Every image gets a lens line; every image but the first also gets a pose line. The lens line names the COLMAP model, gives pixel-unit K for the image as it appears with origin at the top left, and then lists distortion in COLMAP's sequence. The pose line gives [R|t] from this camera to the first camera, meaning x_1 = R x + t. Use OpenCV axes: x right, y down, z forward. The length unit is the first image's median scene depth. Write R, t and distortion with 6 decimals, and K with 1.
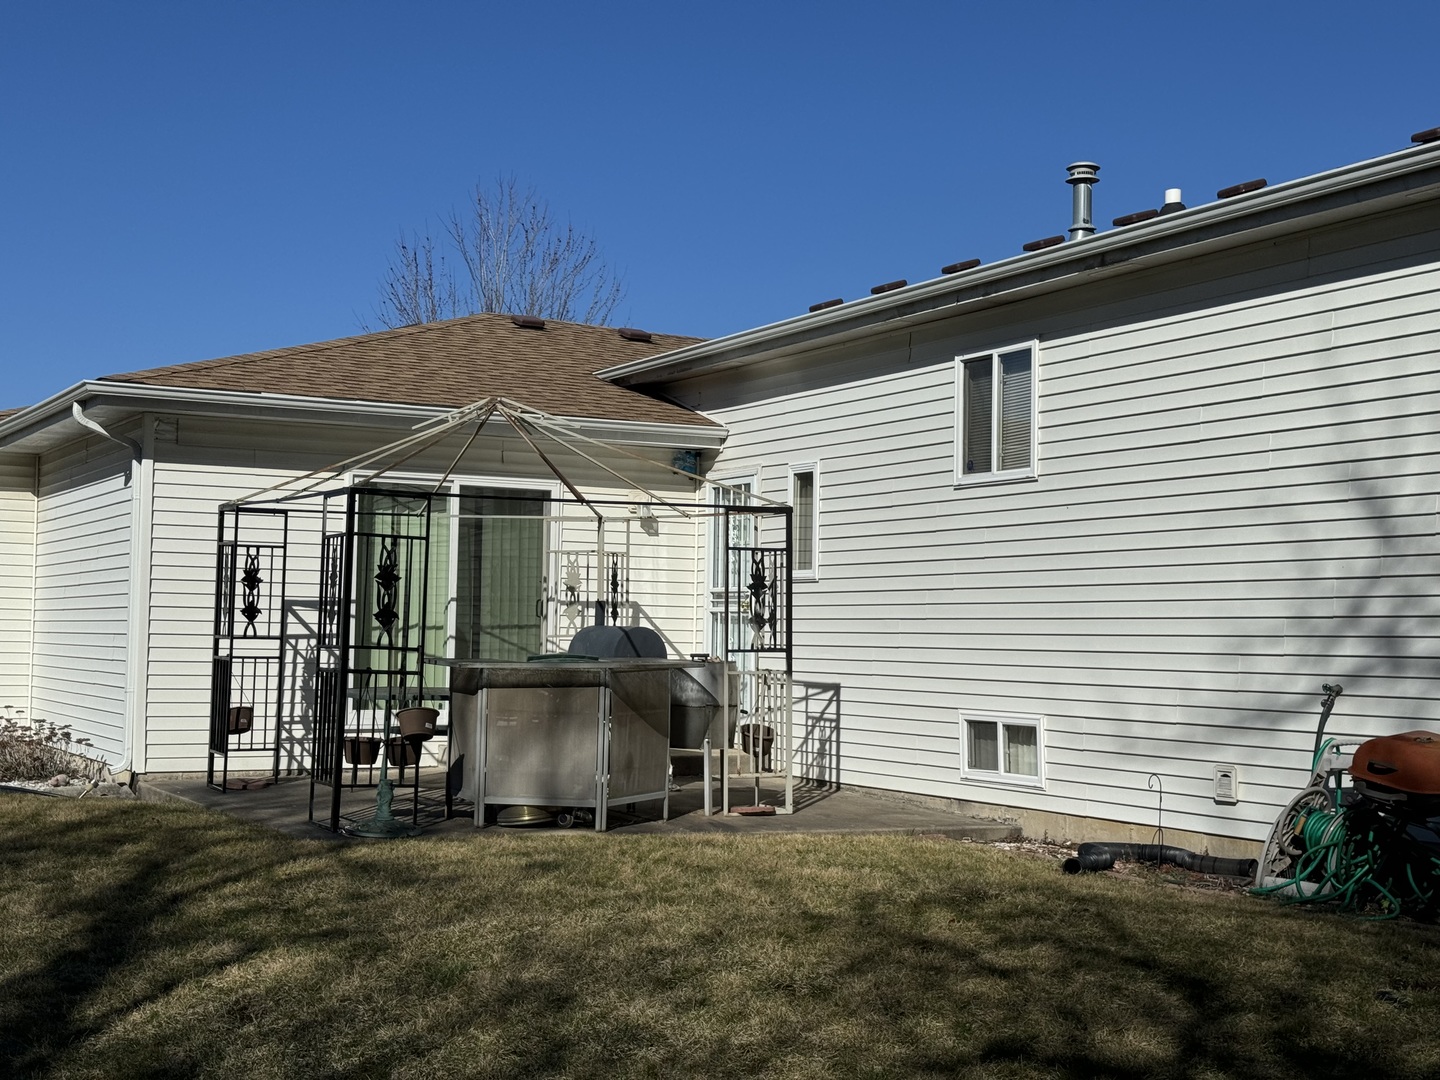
lens RADIAL K [[1983.6, 0, 720.0], [0, 1983.6, 540.0], [0, 0, 1]] dist [0.036977, 0.100505]
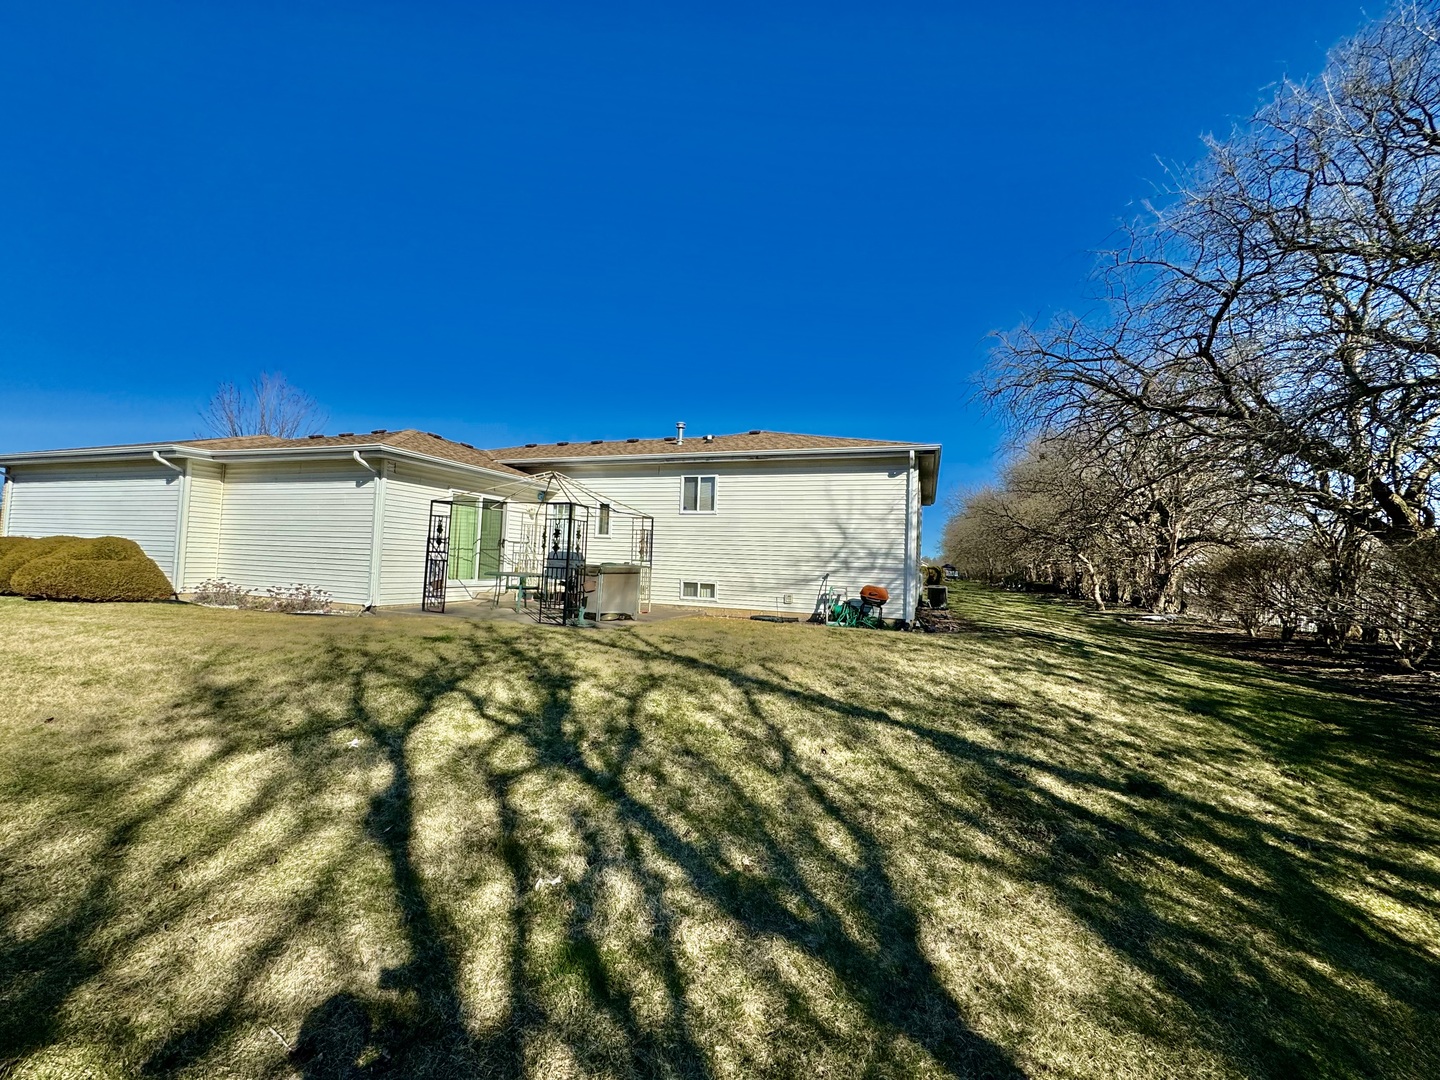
lens RADIAL K [[576.0, 0, 720.0], [0, 576.0, 540.0], [0, 0, 1]] dist [-0.000159, 0.000308]
pose [[0.746468, 0.039280, 0.664261, -0.491966], [-0.057541, 0.998327, 0.005627, 0.008513], [-0.662928, -0.042423, 0.747480, 0.214177]]
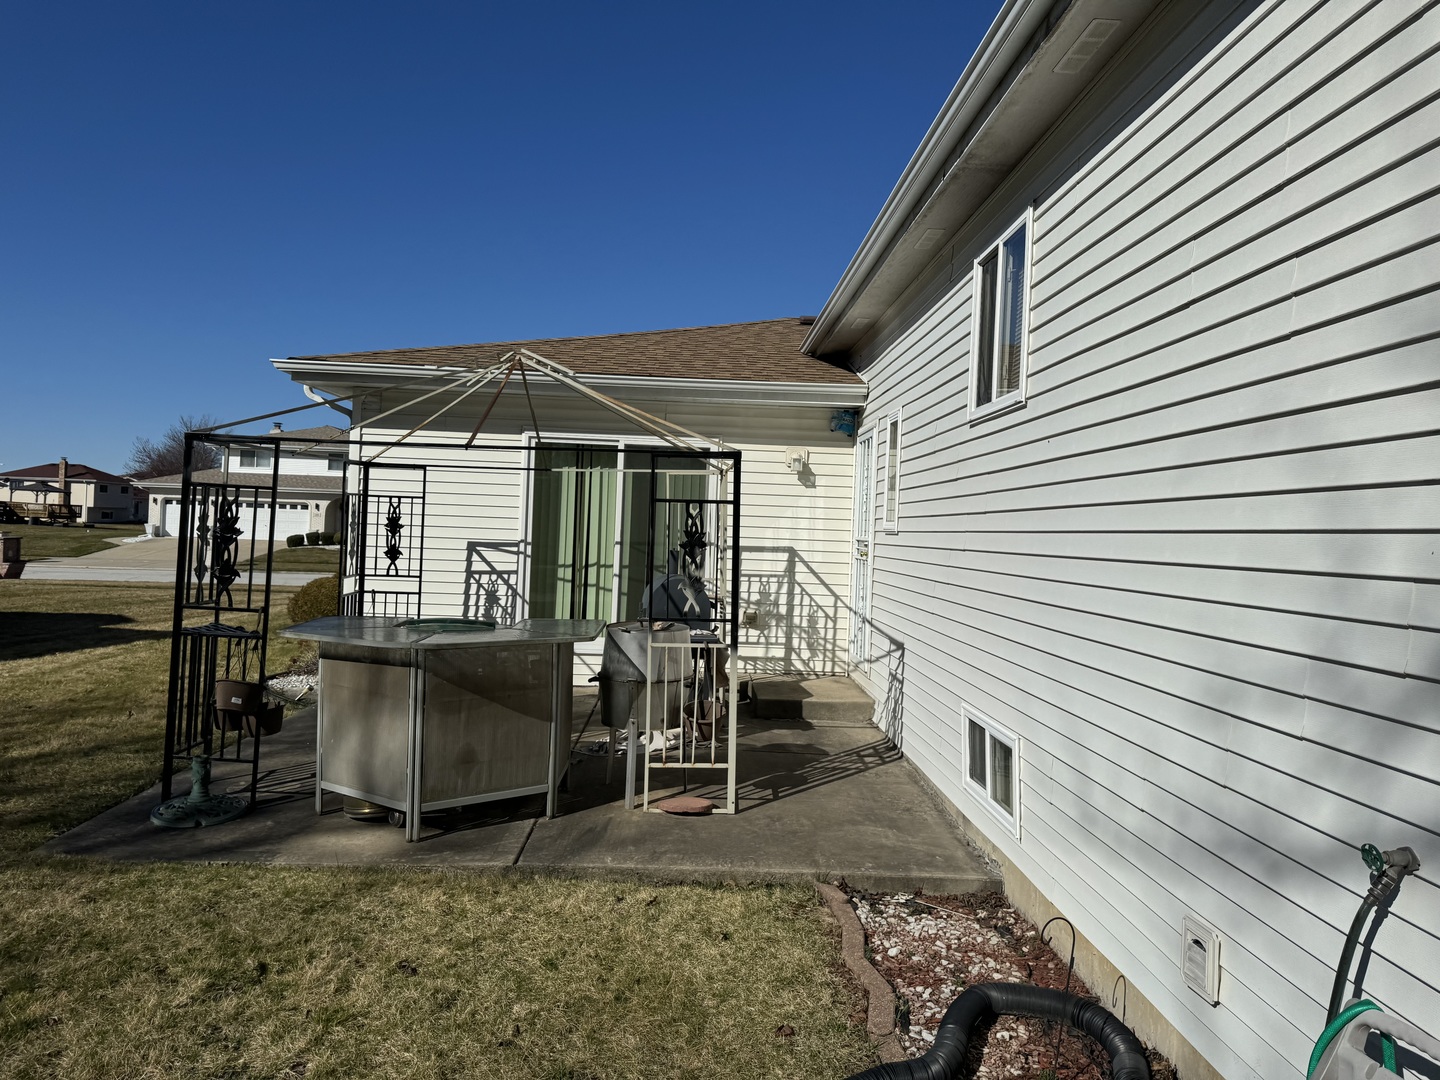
lens RADIAL K [[1021.8, 0, 720.0], [0, 1021.8, 540.0], [0, 0, 1]] dist [0.068337, -0.005233]
pose [[0.895983, 0.019412, -0.443663, 0.216567], [0.000804, 0.998972, 0.045332, 0.001396], [0.444087, -0.040973, 0.895046, 0.583570]]
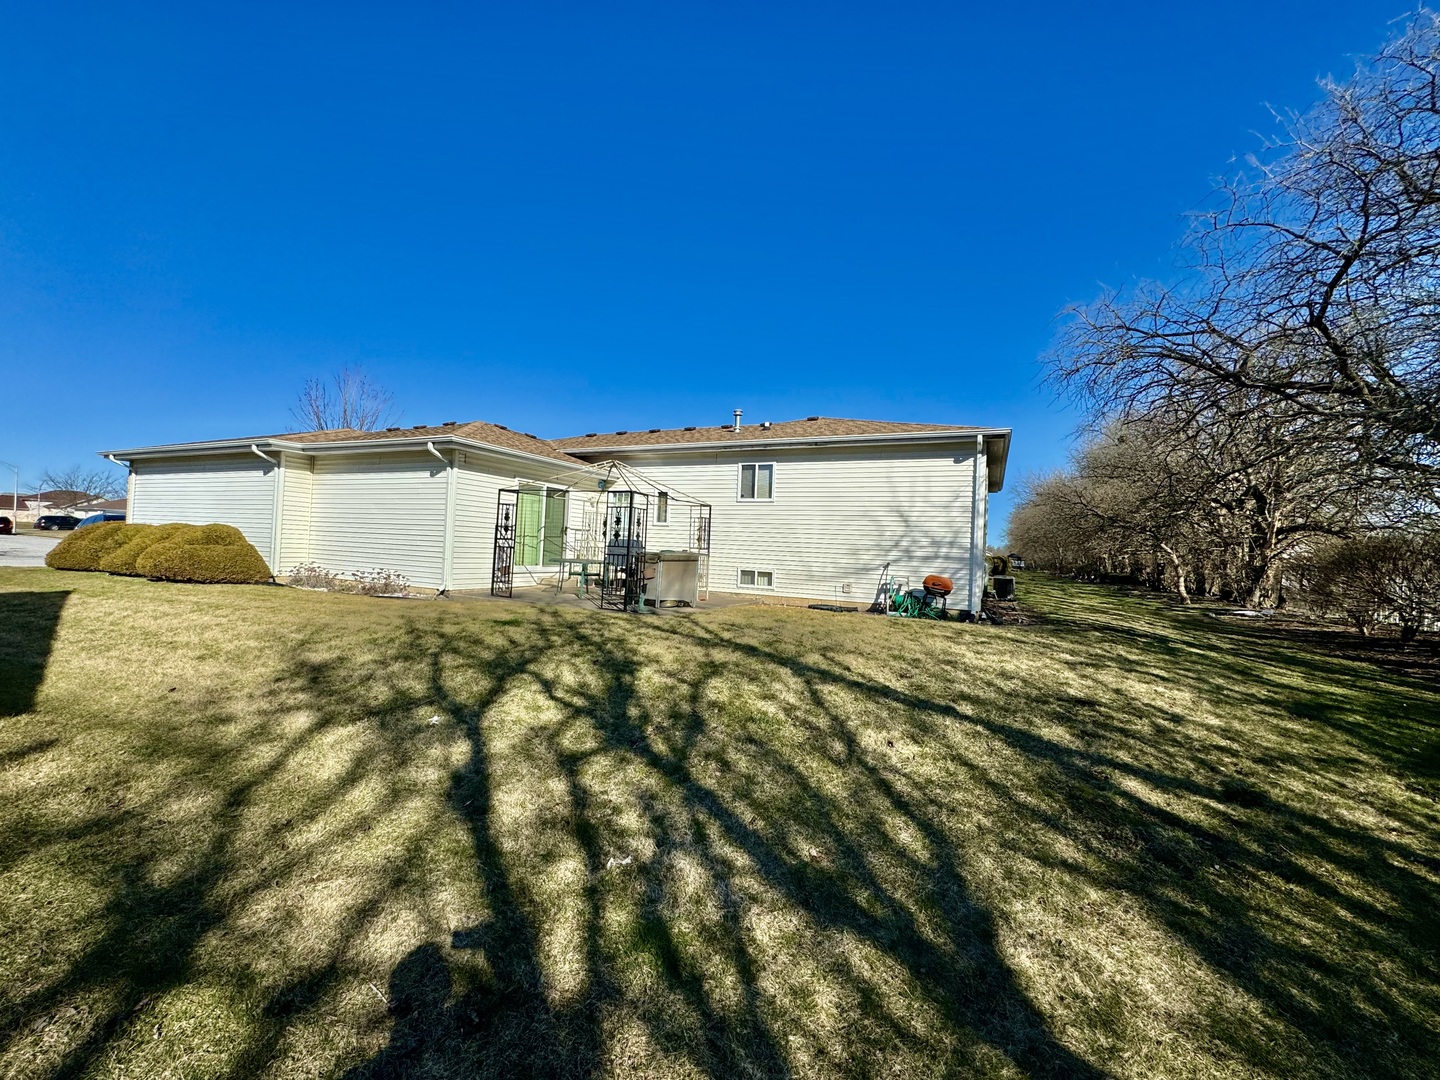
lens RADIAL K [[576.0, 0, 720.0], [0, 576.0, 540.0], [0, 0, 1]] dist [-0.000159, 0.000308]
pose [[0.805770, 0.028416, 0.591547, -0.494435], [-0.058733, 0.997758, 0.032073, 0.008758], [-0.589309, -0.060587, 0.805632, 0.218846]]
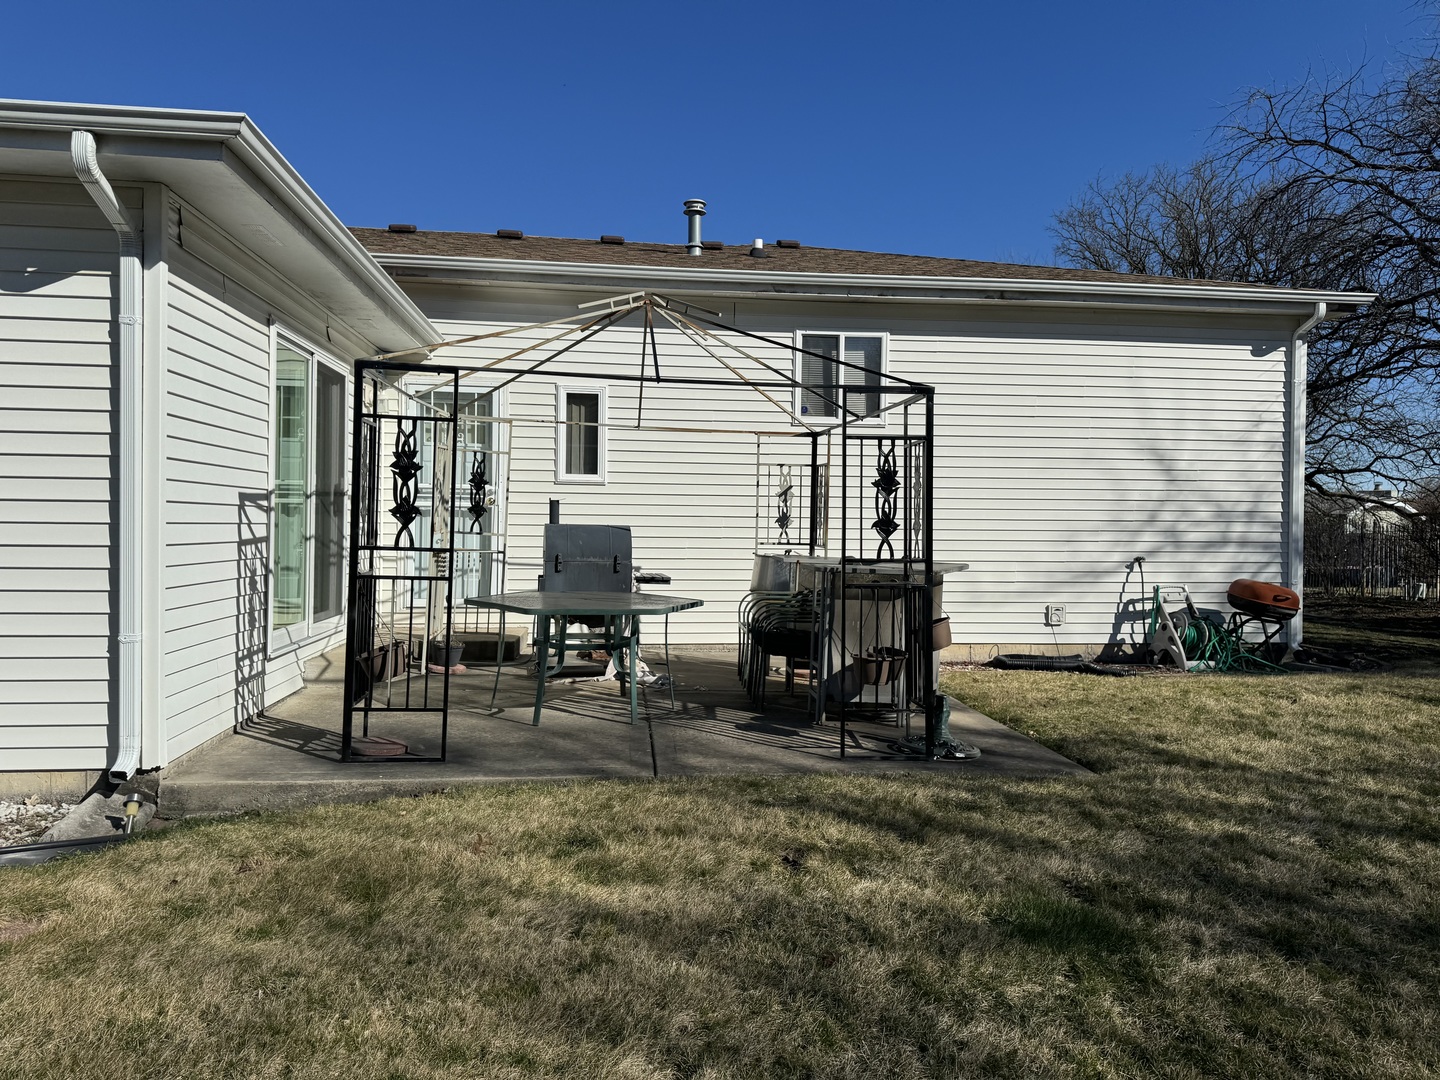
lens RADIAL K [[1021.8, 0, 720.0], [0, 1021.8, 540.0], [0, 0, 1]] dist [0.068337, -0.005233]
pose [[0.358969, -0.027292, 0.932950, -0.585182], [-0.050495, 0.997541, 0.048610, 0.022612], [-0.931983, -0.064558, 0.356708, 0.793747]]
